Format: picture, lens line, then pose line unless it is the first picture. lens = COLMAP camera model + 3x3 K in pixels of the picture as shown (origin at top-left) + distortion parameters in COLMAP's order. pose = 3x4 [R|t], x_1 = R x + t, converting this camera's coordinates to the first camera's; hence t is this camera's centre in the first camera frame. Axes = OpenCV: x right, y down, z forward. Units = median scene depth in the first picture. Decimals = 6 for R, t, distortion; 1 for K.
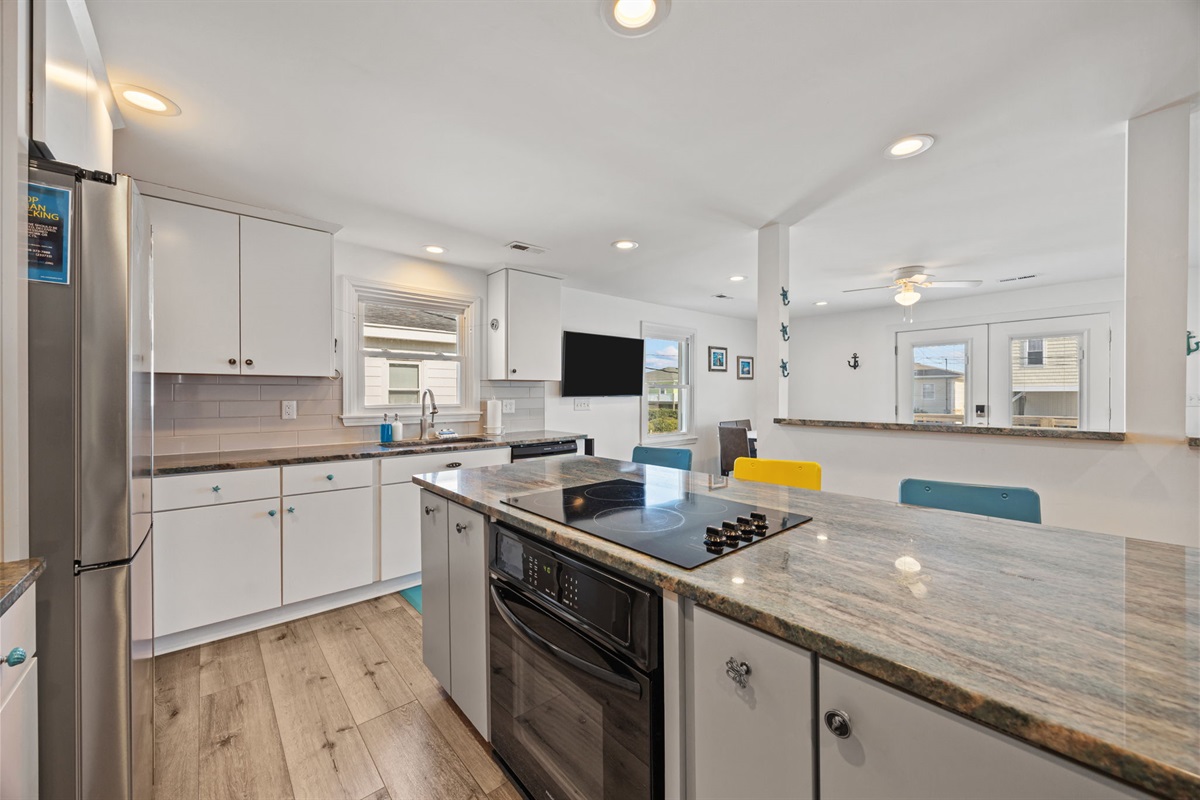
lens RADIAL K [[455.1, 0, 601.6], [0, 455.1, 391.0], [0, 0, 1]] dist [-0.000136, -0.000290]
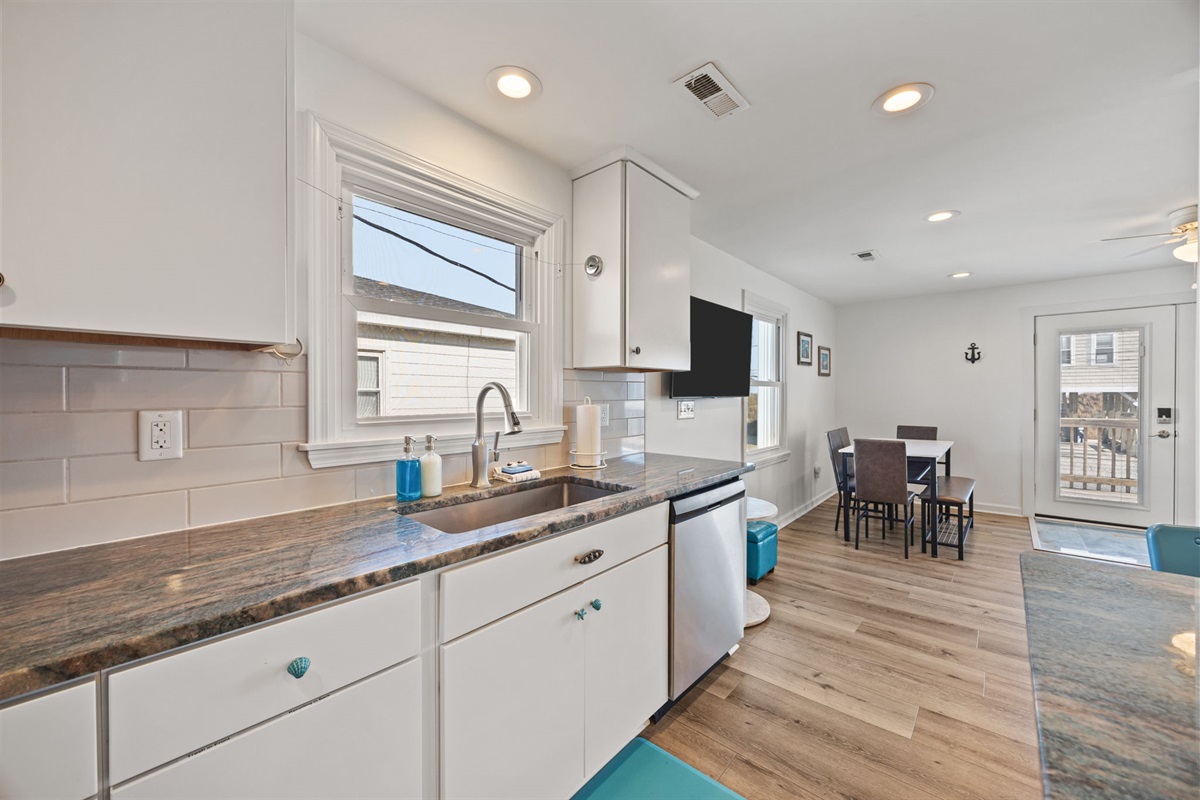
lens RADIAL K [[455.1, 0, 601.6], [0, 455.1, 391.0], [0, 0, 1]] dist [-0.000136, -0.000290]
pose [[0.991686, -0.000005, 0.128678, -0.293337], [0.000547, 0.999991, -0.004176, 0.006109], [-0.128677, 0.004211, 0.991678, 0.453545]]
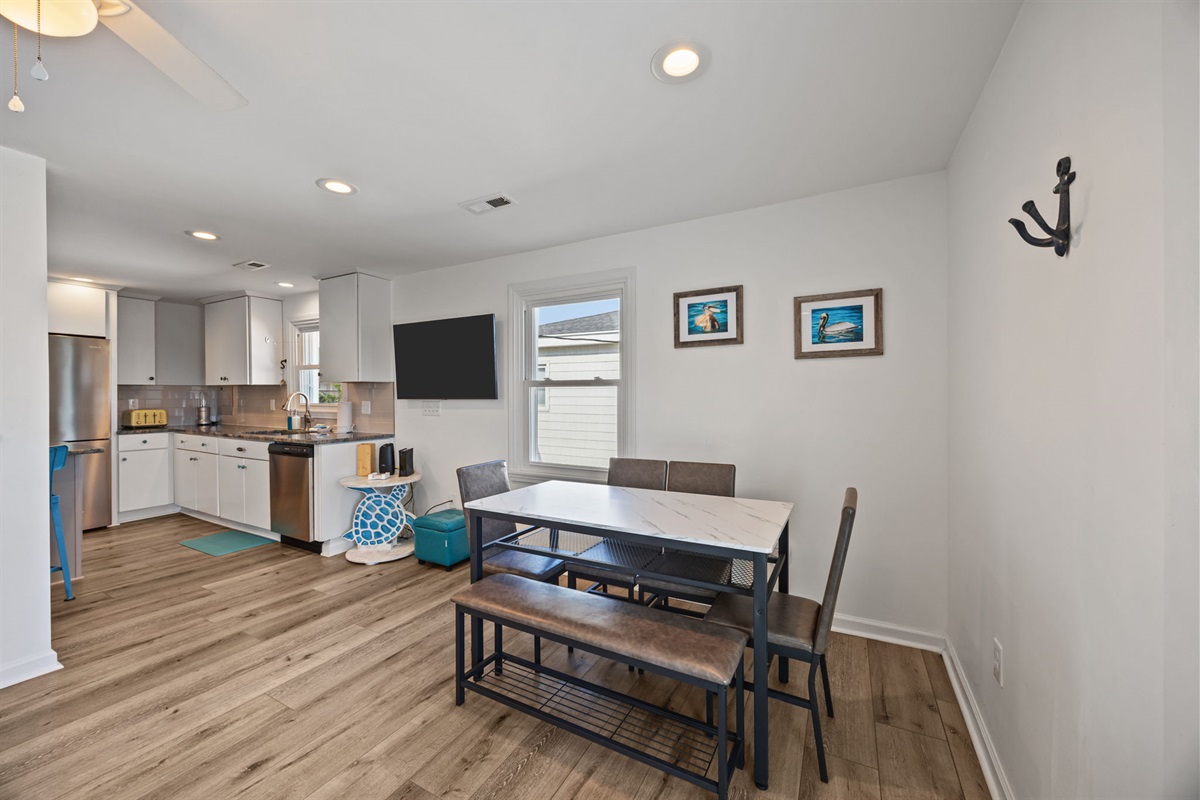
lens RADIAL K [[455.1, 0, 601.6], [0, 455.1, 391.0], [0, 0, 1]] dist [-0.000136, -0.000290]
pose [[0.343667, -0.004725, -0.939080, 1.005448], [0.006016, 0.999978, -0.002830, 0.001293], [0.939072, -0.004677, 0.343687, 1.211091]]
